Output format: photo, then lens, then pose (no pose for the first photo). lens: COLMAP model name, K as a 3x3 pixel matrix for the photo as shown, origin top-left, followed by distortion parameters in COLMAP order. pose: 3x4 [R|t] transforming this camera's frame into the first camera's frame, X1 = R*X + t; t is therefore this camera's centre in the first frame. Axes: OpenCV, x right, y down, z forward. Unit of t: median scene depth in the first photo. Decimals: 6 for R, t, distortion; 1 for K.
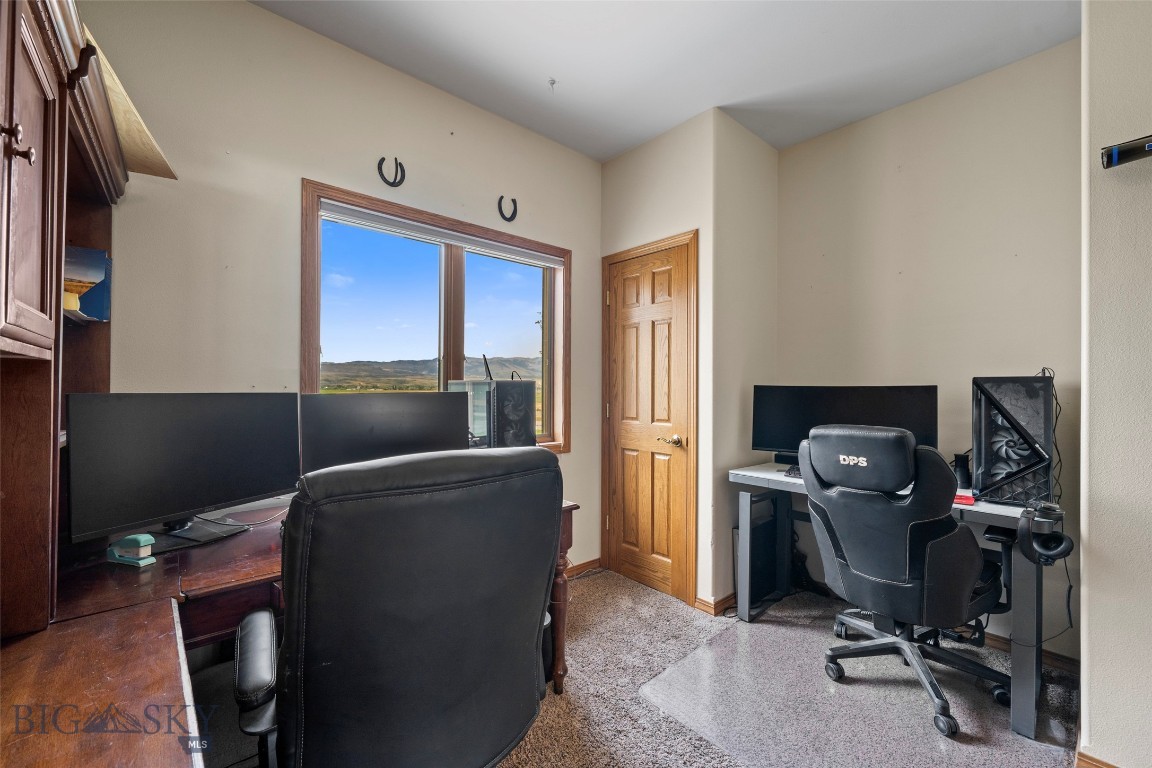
lens RADIAL K [[454.1, 0, 576.0], [0, 454.1, 384.0], [0, 0, 1]] dist [-0.002453, -0.000293]
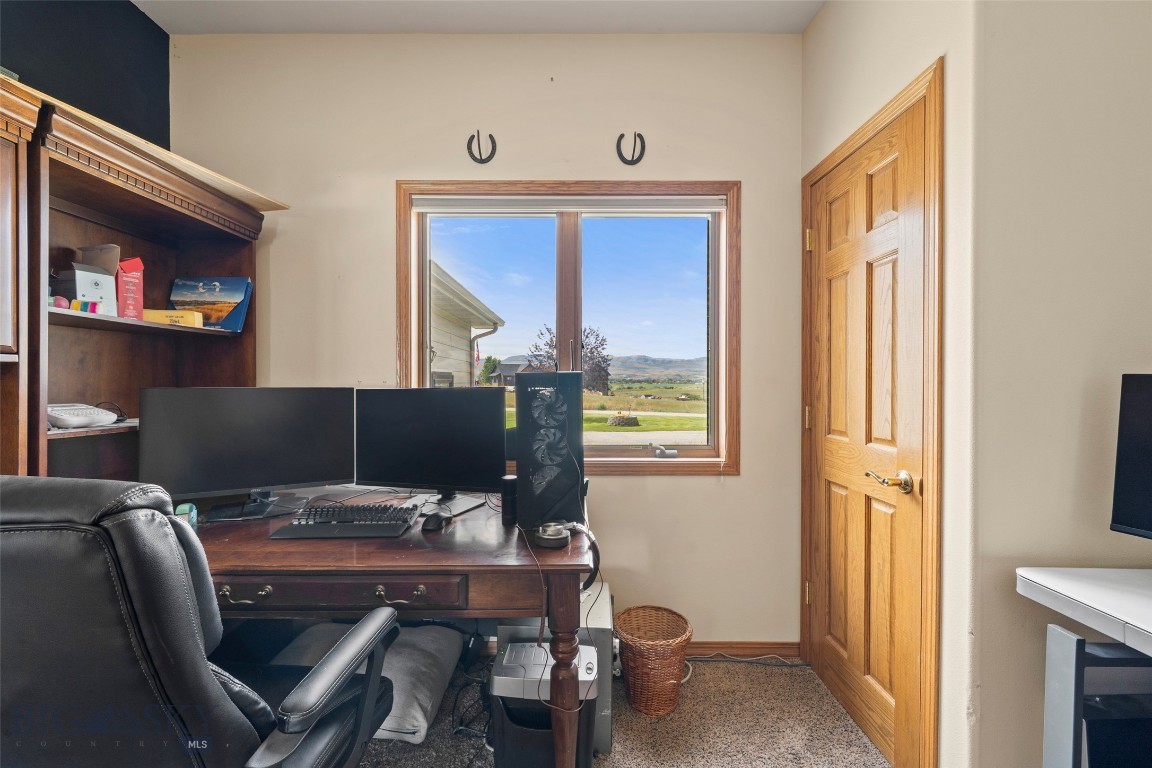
lens RADIAL K [[454.1, 0, 576.0], [0, 454.1, 384.0], [0, 0, 1]] dist [-0.002453, -0.000293]
pose [[0.748496, -0.000136, -0.663140, 0.277333], [0.008081, 0.999928, 0.008917, 0.003666], [0.663090, -0.012033, 0.748443, 0.346766]]
